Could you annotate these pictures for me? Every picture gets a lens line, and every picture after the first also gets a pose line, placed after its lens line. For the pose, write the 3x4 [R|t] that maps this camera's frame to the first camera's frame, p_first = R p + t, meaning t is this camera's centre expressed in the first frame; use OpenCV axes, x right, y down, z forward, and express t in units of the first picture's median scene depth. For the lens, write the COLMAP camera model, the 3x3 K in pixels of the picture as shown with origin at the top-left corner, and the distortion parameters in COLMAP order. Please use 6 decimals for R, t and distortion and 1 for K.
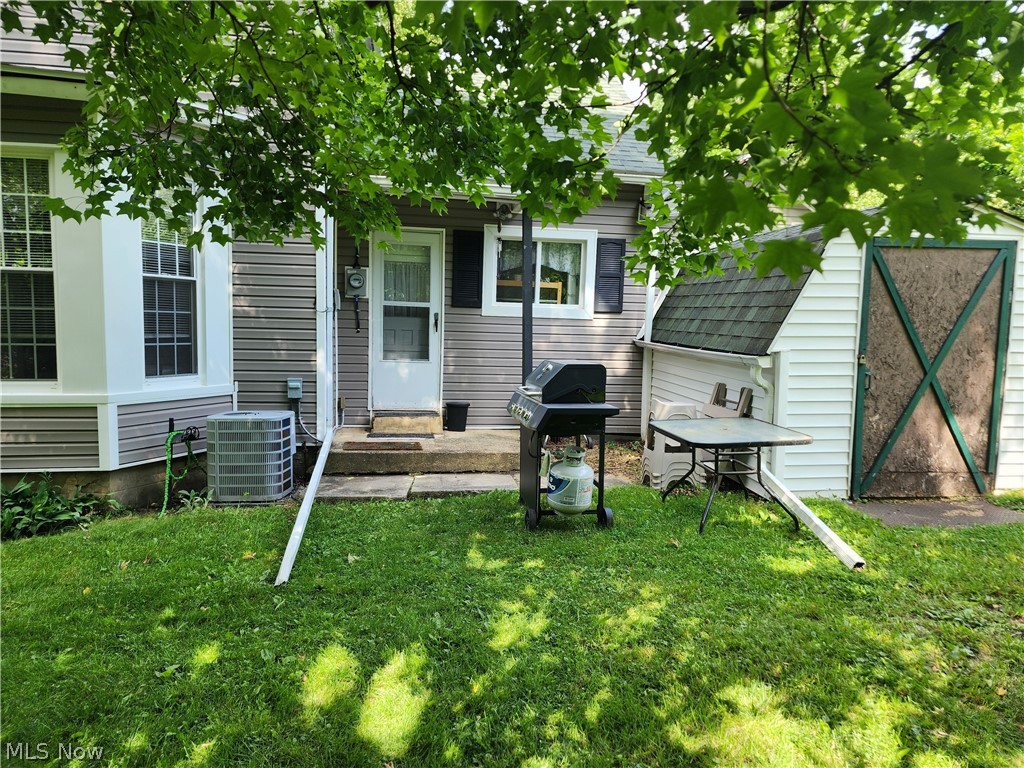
lens RADIAL K [[694.8, 0, 530.9], [0, 694.8, 370.2], [0, 0, 1]] dist [0.097328, -0.106029]
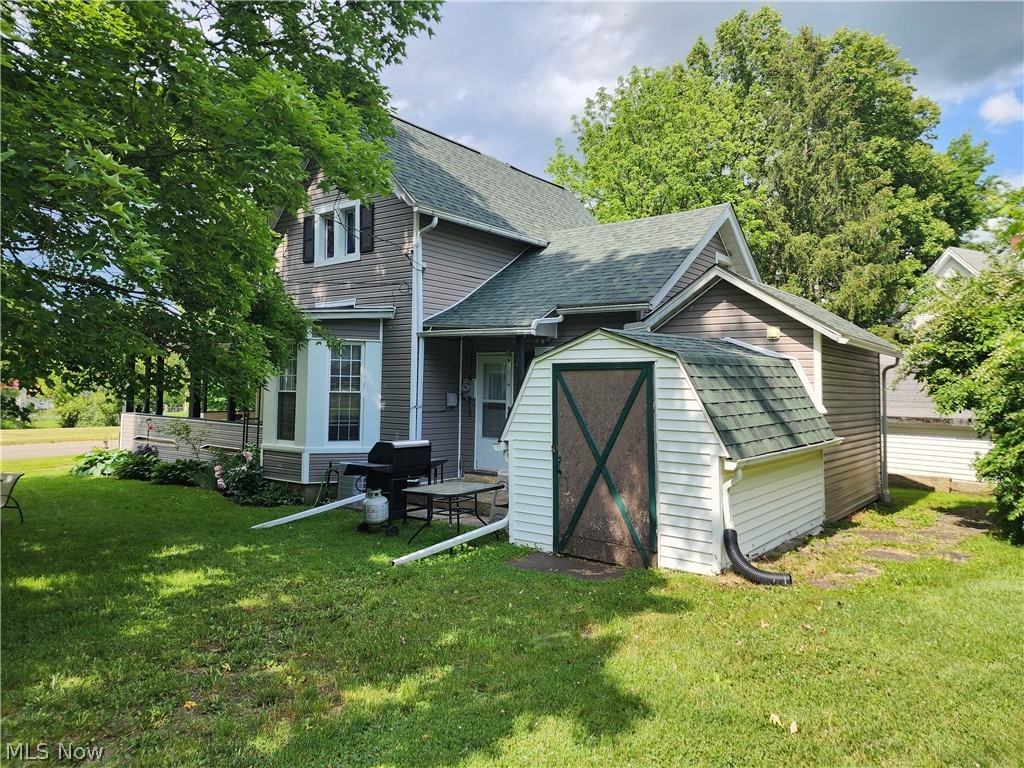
lens RADIAL K [[694.8, 0, 530.9], [0, 694.8, 370.2], [0, 0, 1]] dist [0.097328, -0.106029]
pose [[0.692172, -0.027771, -0.721198, 1.419493], [-0.053147, 0.994585, -0.089306, -0.045800], [0.719773, 0.100145, 0.686948, -0.003671]]
